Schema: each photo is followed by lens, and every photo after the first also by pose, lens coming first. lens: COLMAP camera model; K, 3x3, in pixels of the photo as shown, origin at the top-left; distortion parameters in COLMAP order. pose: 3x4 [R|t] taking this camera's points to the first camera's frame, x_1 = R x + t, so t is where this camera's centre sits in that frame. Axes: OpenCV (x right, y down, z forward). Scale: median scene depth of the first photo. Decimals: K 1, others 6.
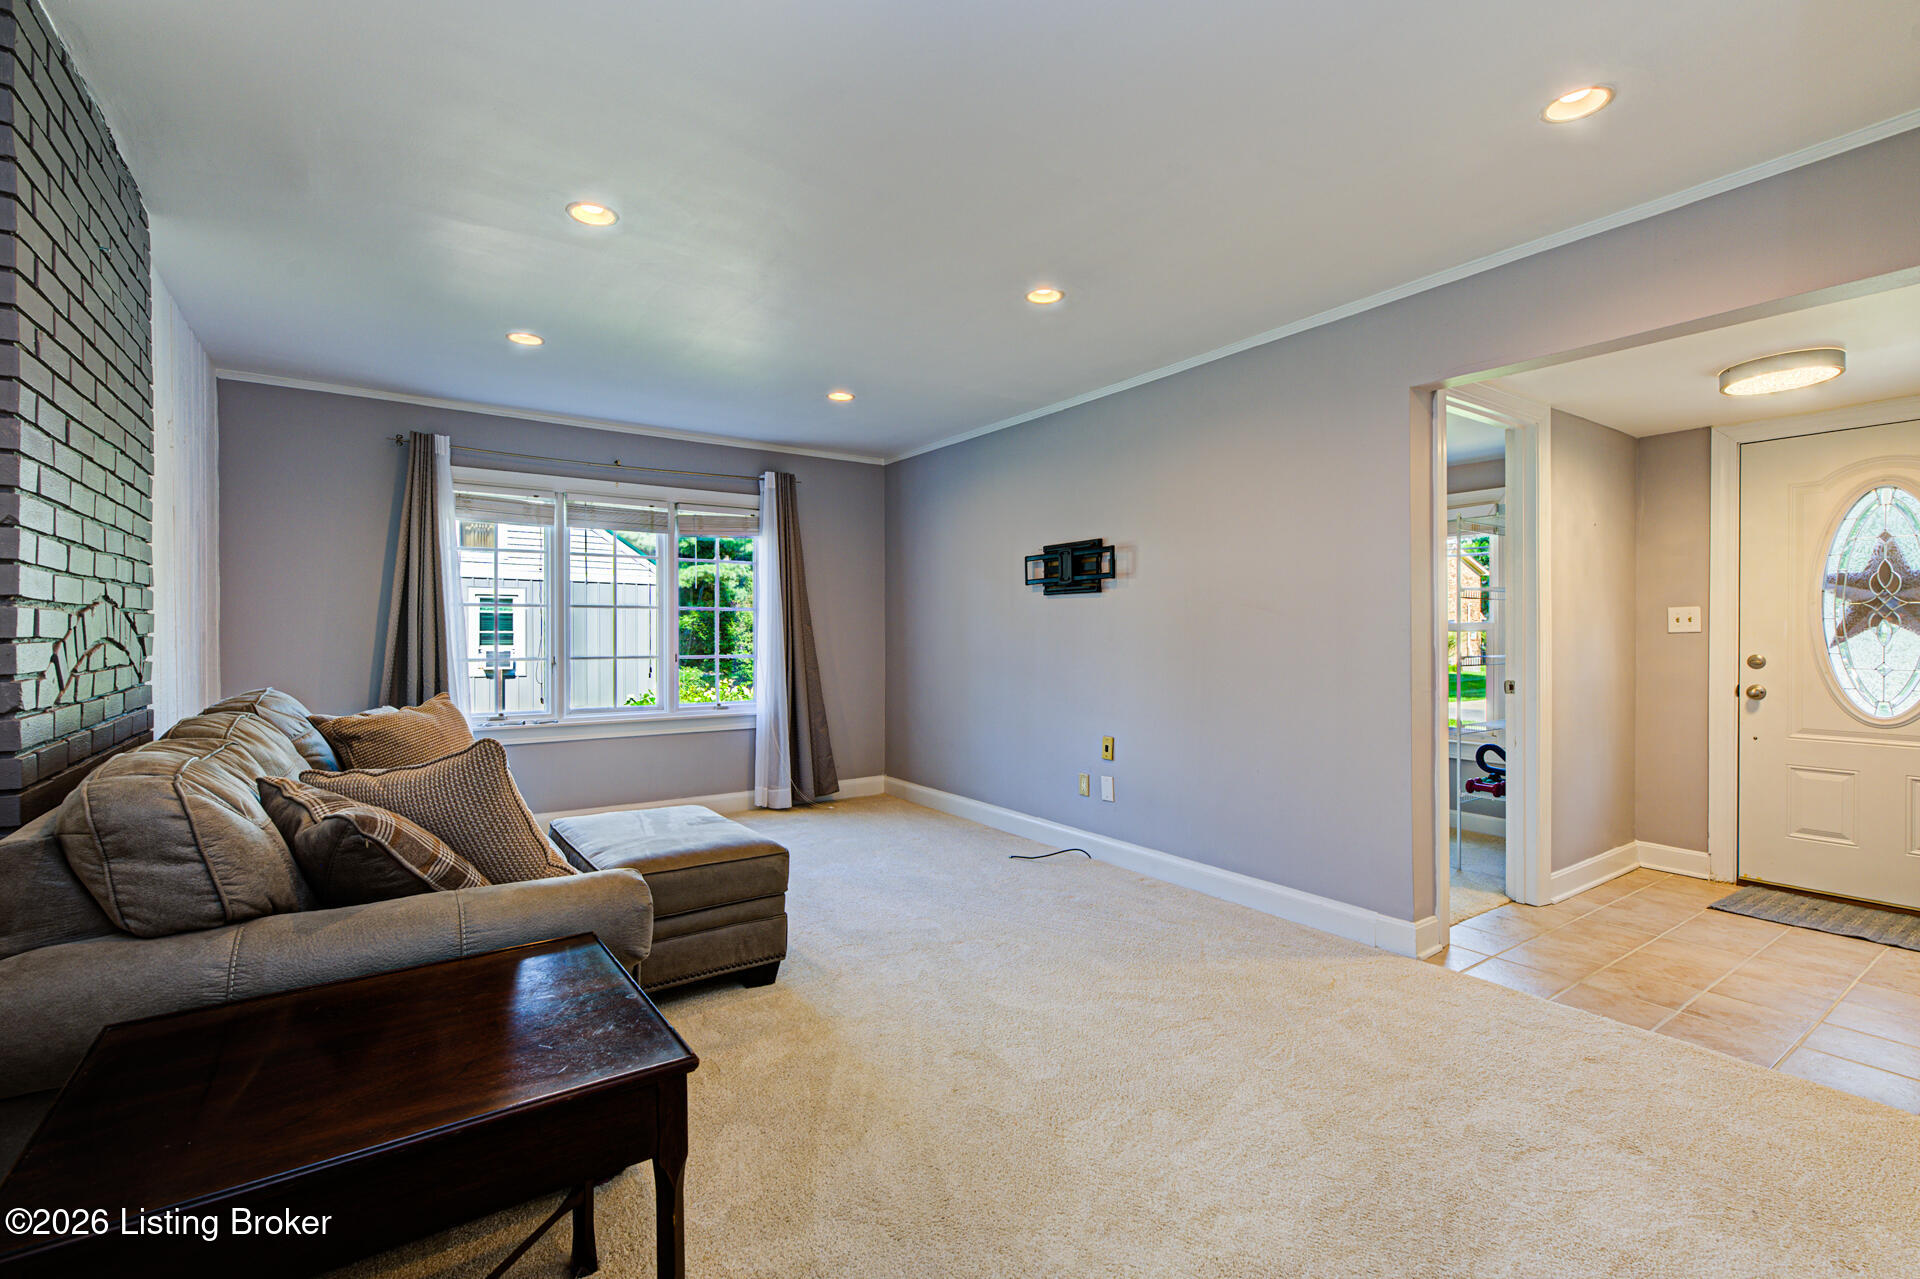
lens RADIAL K [[838.4, 0, 960.0], [0, 838.4, 639.5], [0, 0, 1]] dist [0.002626, 0.000357]
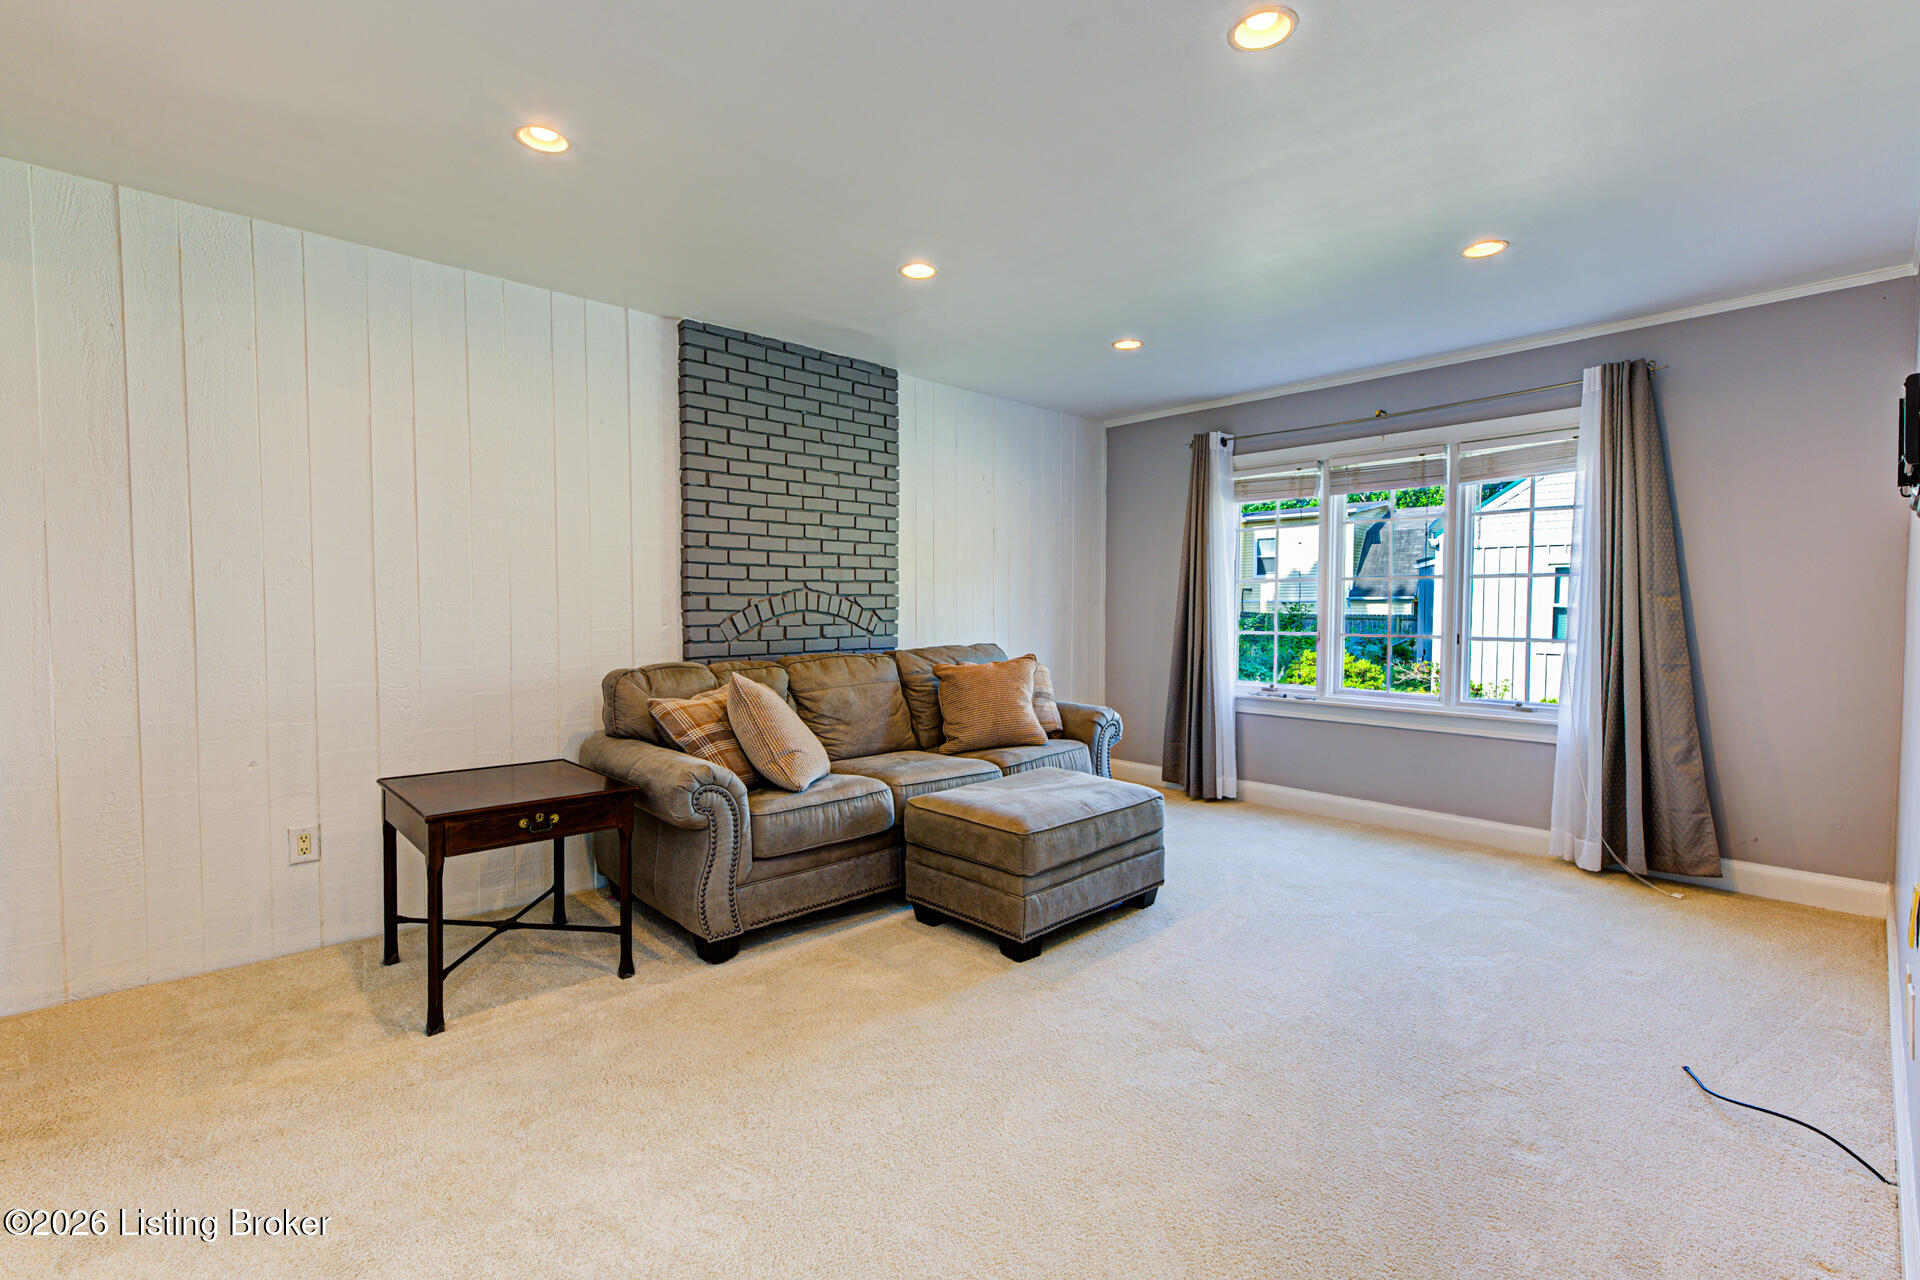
lens RADIAL K [[838.4, 0, 960.0], [0, 838.4, 640.0], [0, 0, 1]] dist [0.002626, 0.000357]
pose [[0.148618, 0.035176, -0.988269, 0.436335], [-0.007718, 0.999378, 0.034410, -0.000644], [0.988865, 0.002514, 0.148797, 0.471917]]
